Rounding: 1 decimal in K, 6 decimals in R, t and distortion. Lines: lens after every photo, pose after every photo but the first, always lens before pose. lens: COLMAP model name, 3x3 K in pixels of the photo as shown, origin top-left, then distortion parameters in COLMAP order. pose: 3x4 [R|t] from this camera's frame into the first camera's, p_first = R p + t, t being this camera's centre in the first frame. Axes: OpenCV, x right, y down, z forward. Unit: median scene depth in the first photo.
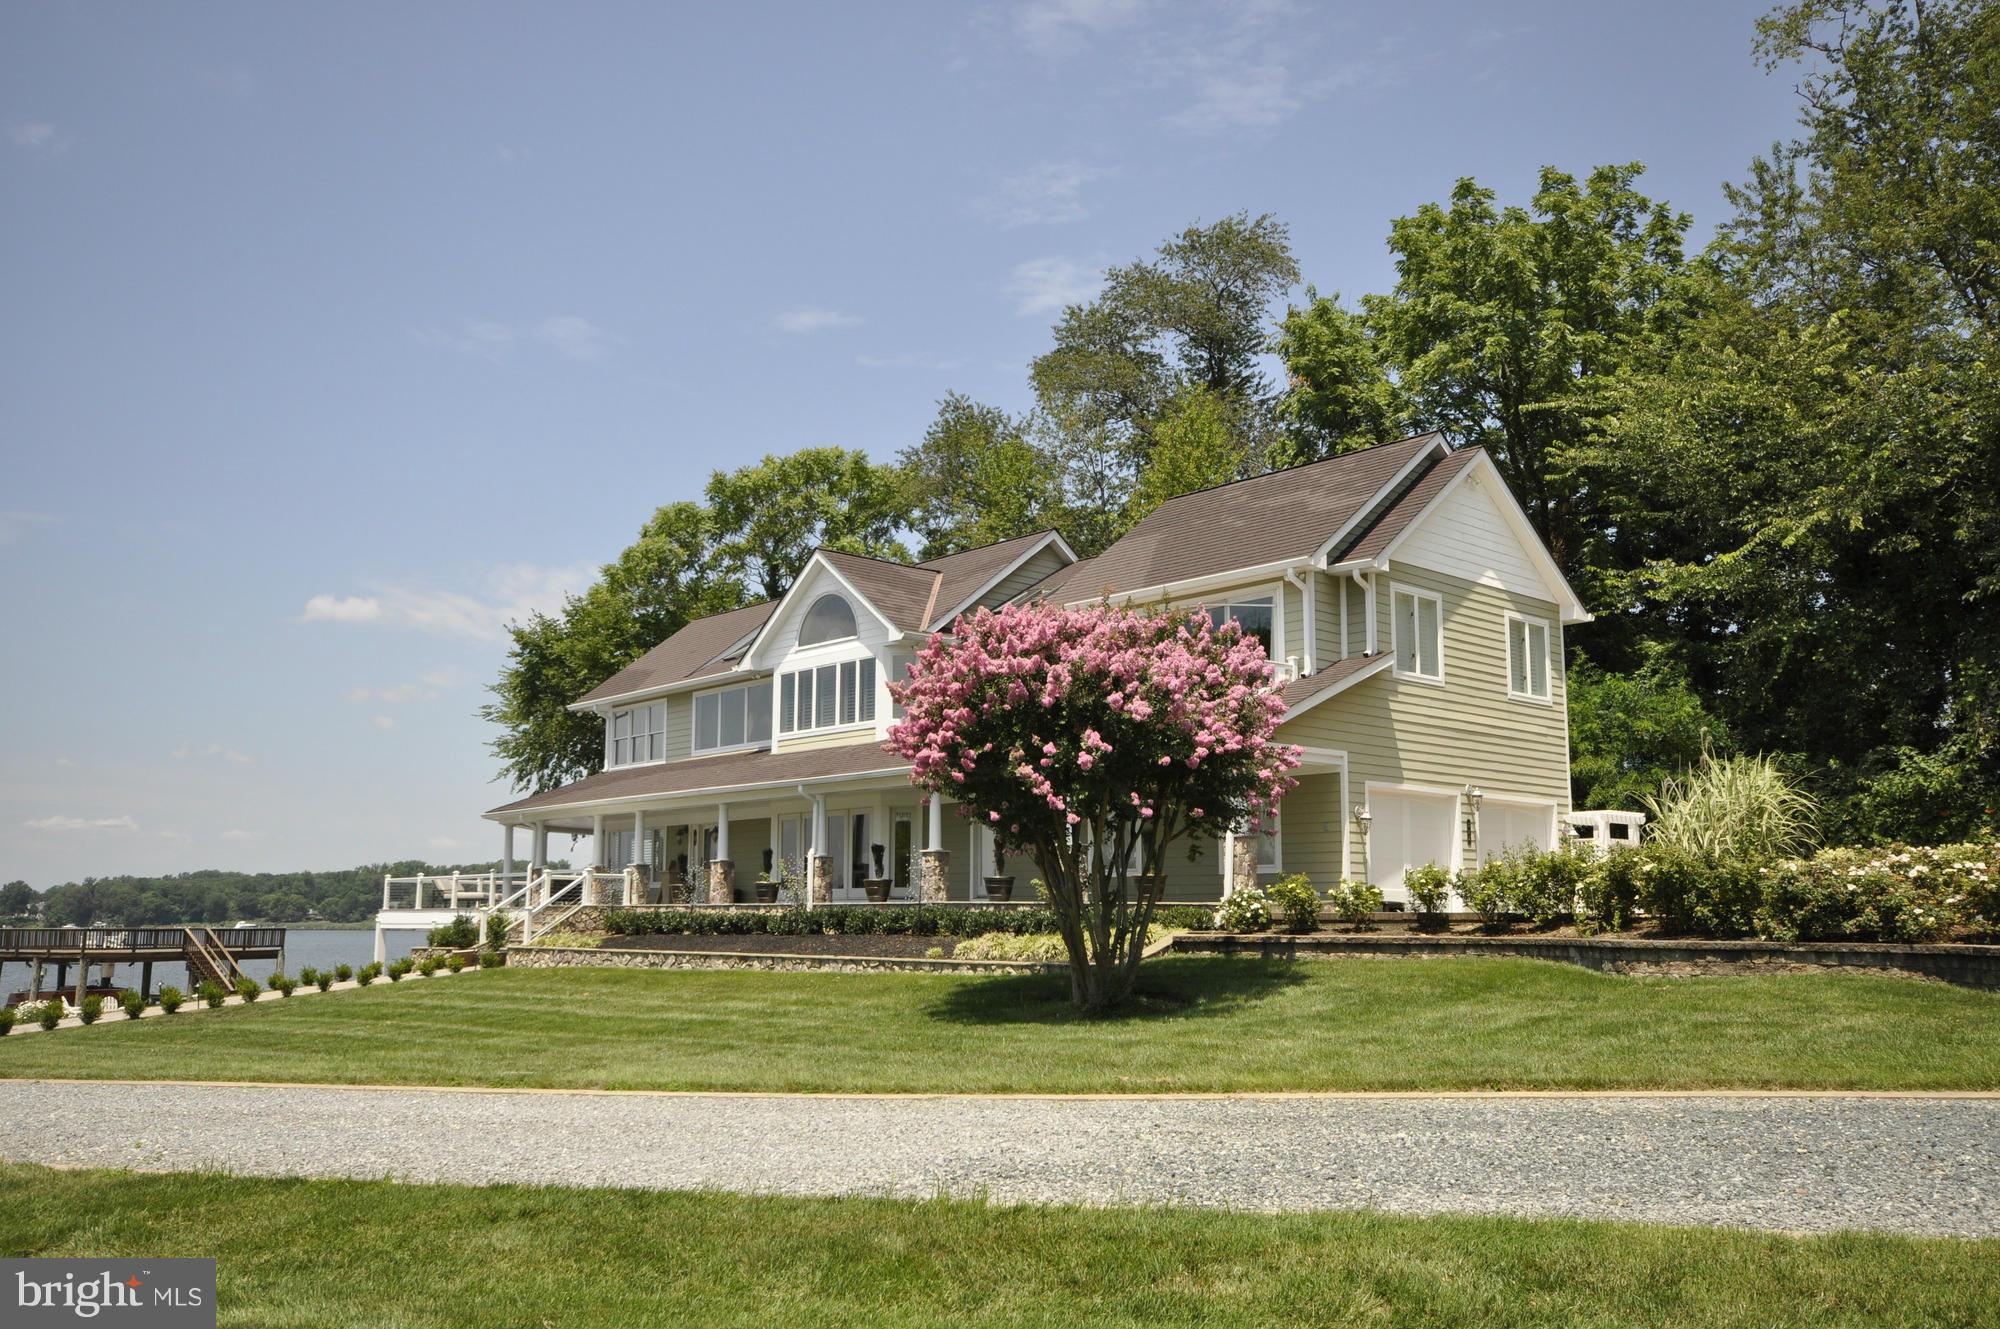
lens RADIAL K [[1658.5, 0, 1000.0], [0, 1658.5, 664.5], [0, 0, 1]] dist [0.018453, 0.010264]
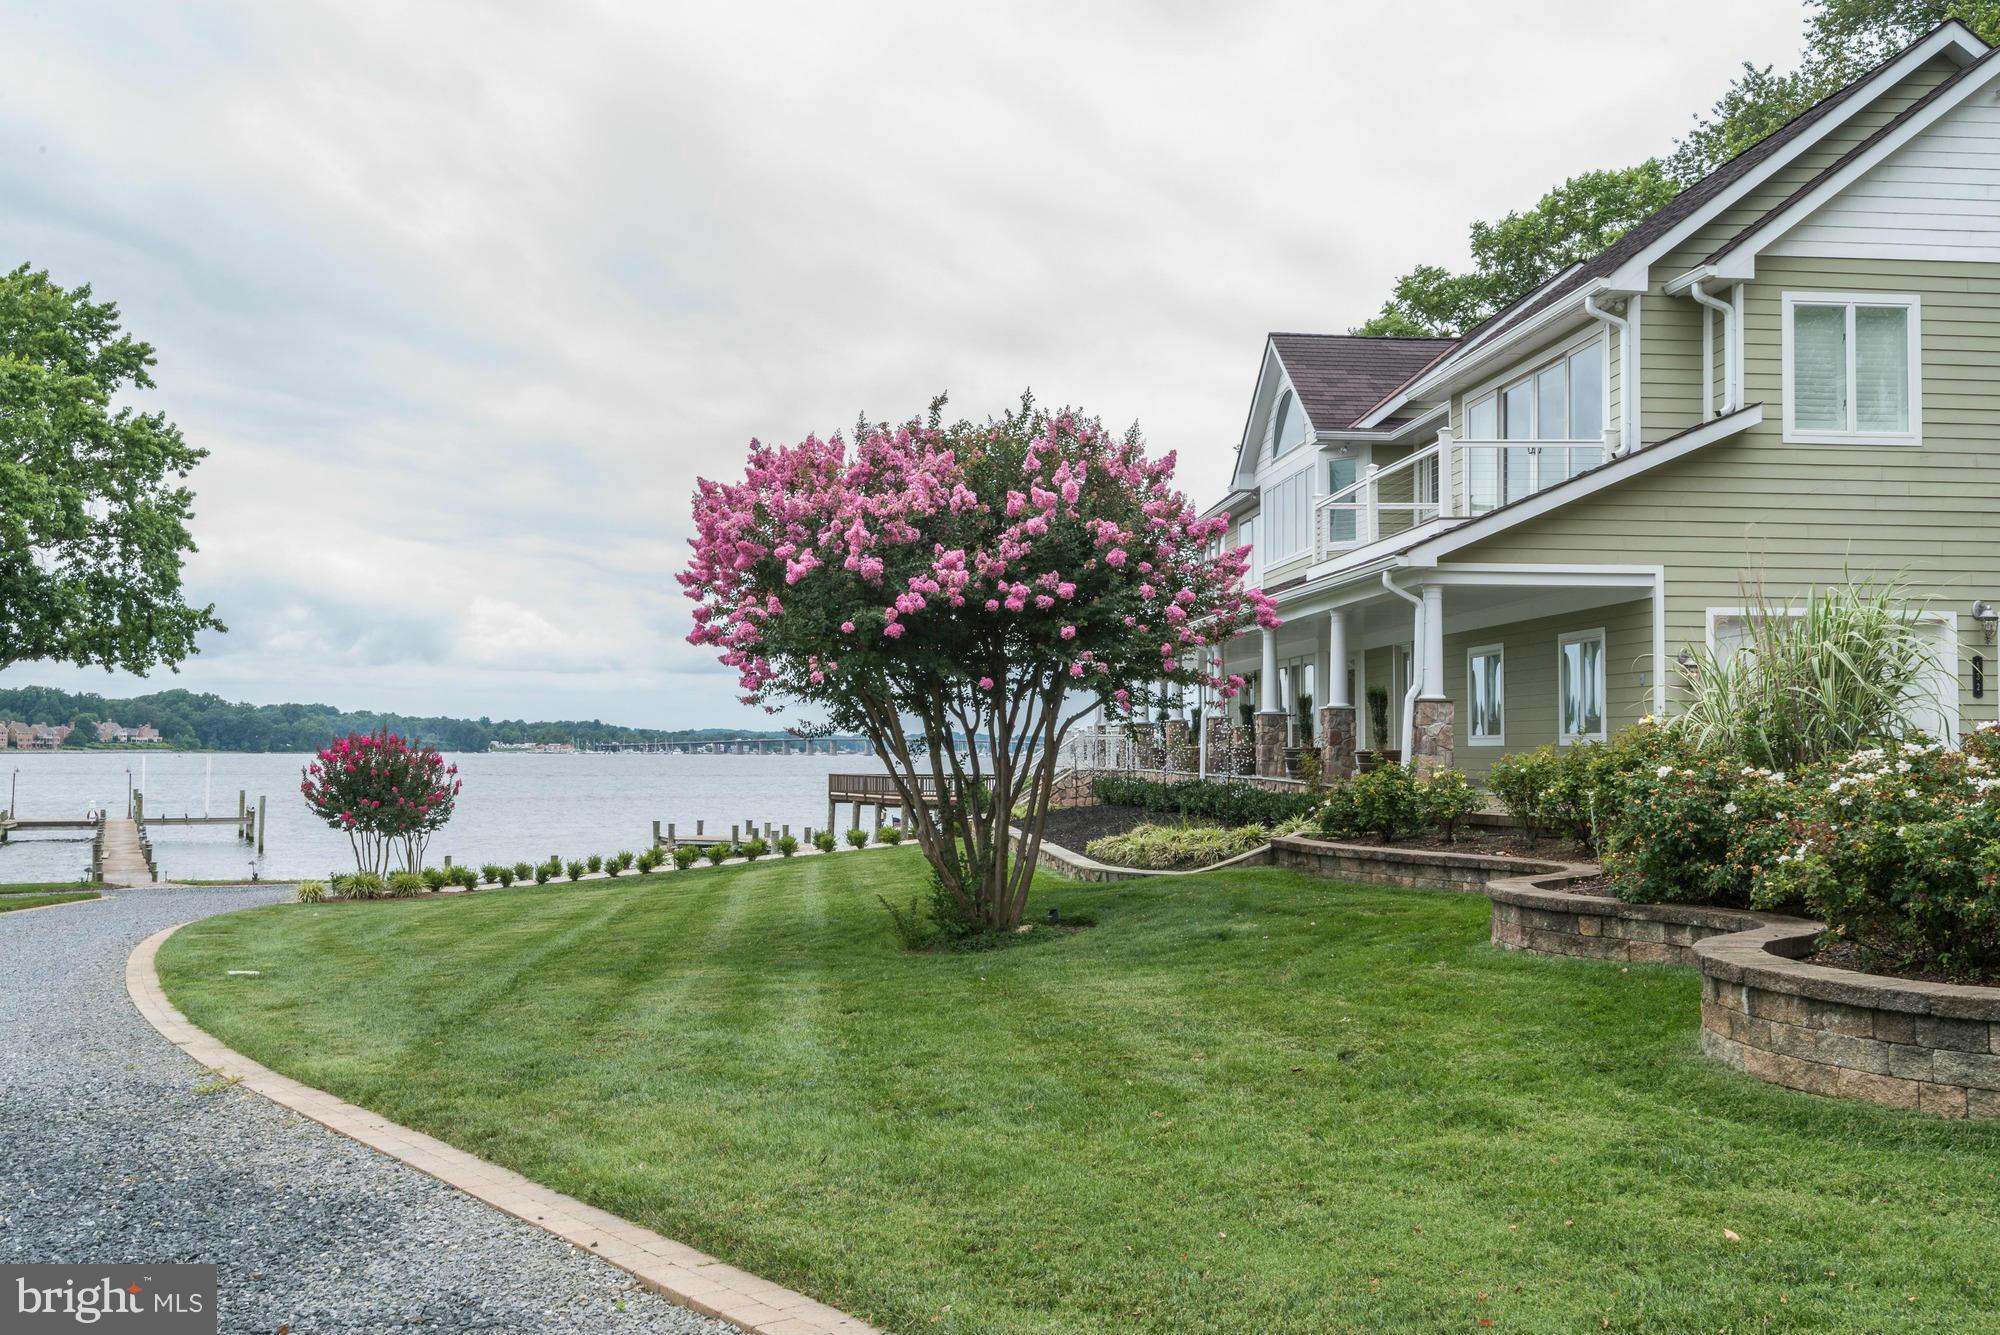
lens RADIAL K [[1893.9, 0, 1000.0], [0, 1893.9, 667.5], [0, 0, 1]] dist [0.039535, -0.001236]
pose [[0.772329, -0.026215, -0.634681, 0.370600], [0.095786, 0.992530, 0.075564, 0.007513], [0.627959, -0.119154, 0.769071, 0.185416]]
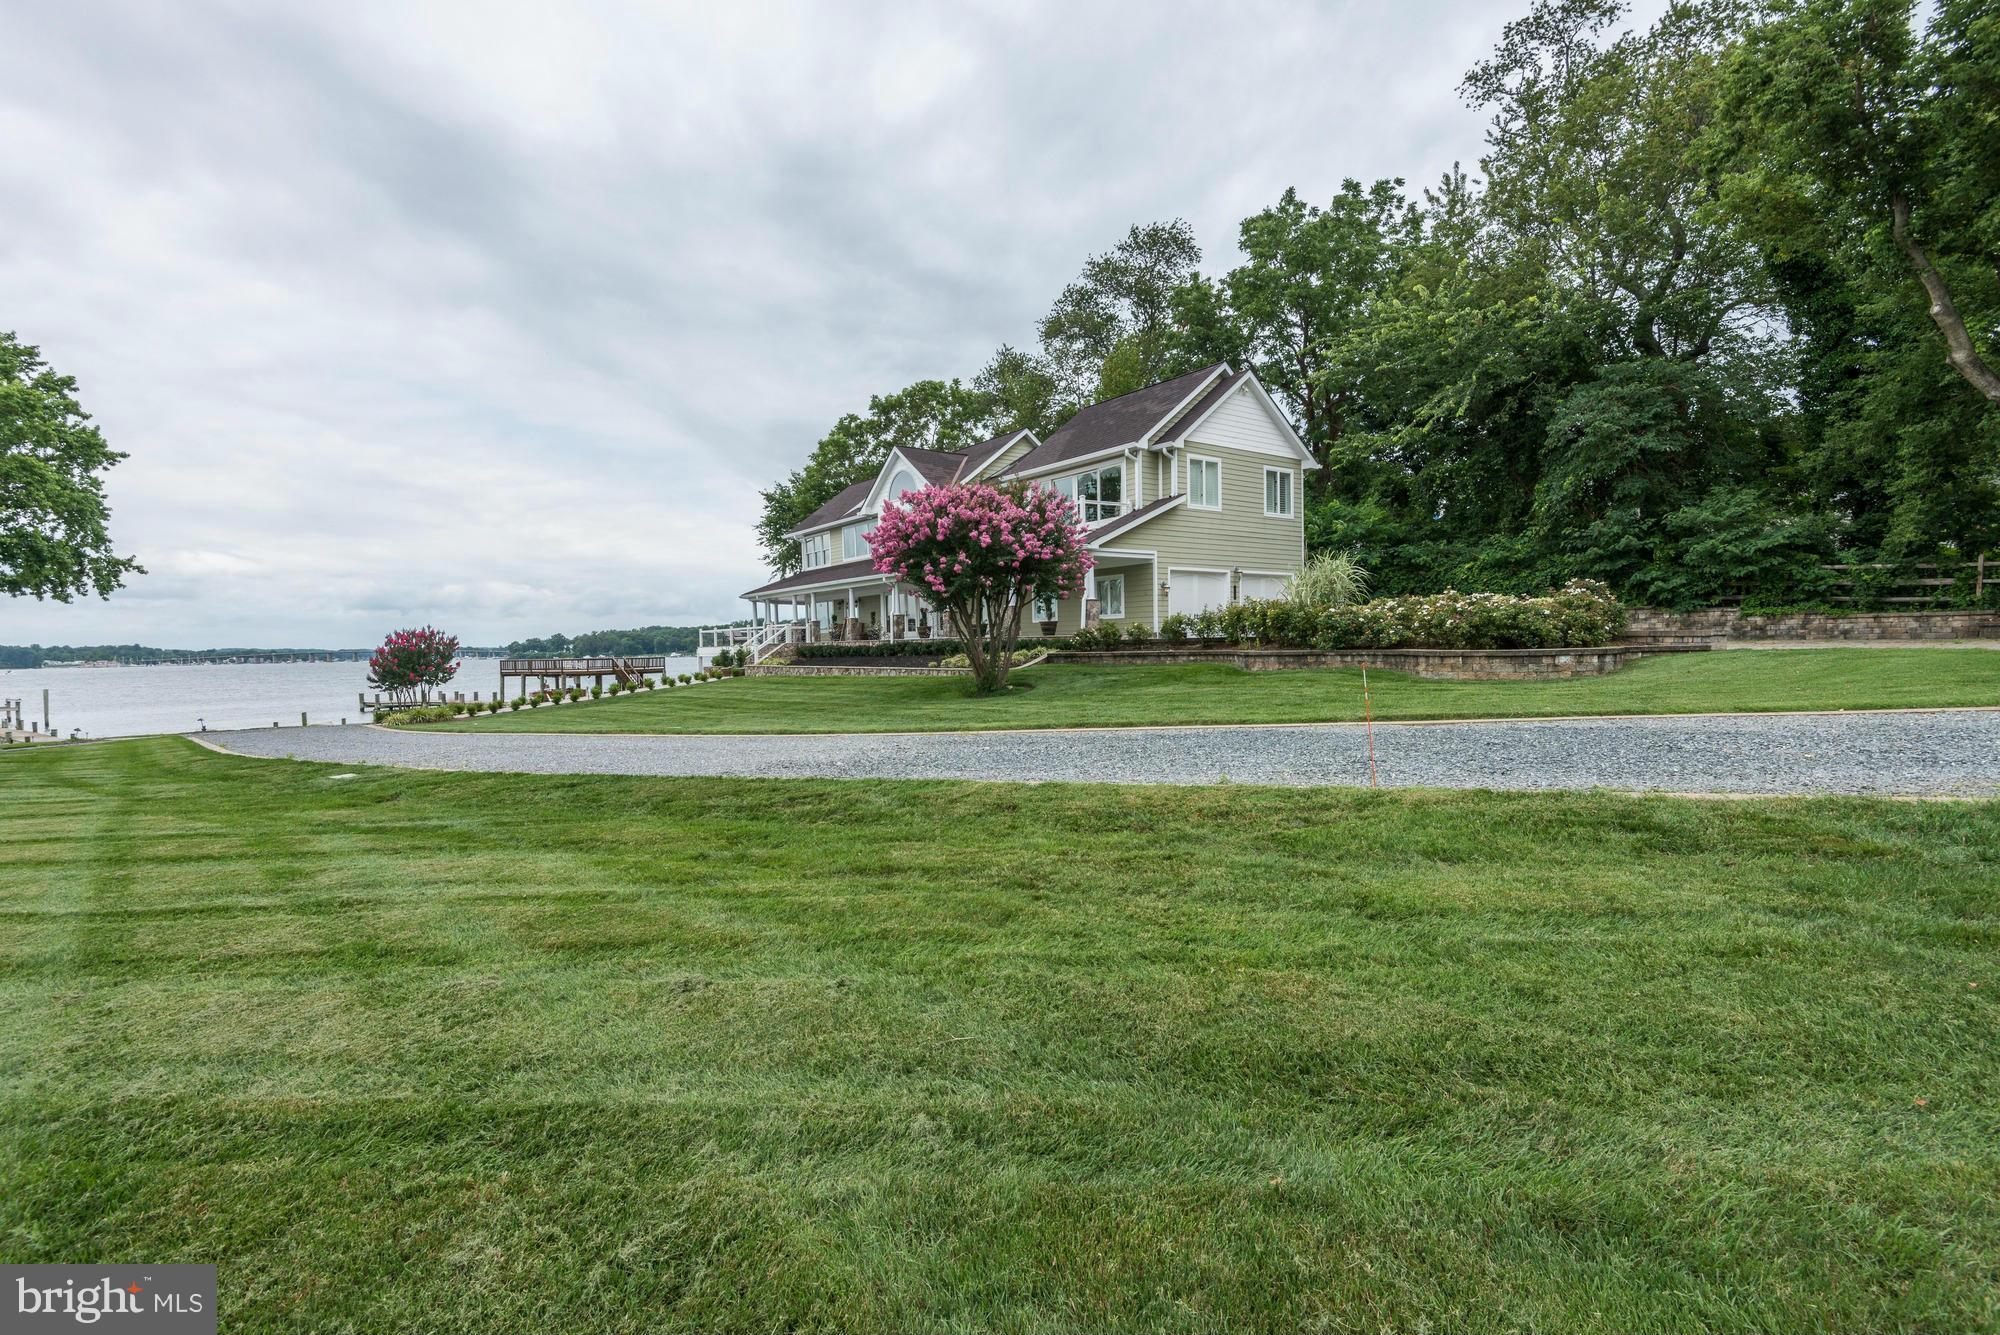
lens RADIAL K [[954.0, 0, 990.8], [0, 954.0, 671.7], [0, 0, 1]] dist [0.001982, -0.005644]
pose [[0.993273, -0.023310, -0.113422, 0.108992], [0.043705, 0.982546, 0.180815, -0.010999], [0.107227, -0.184556, 0.976955, -0.053323]]
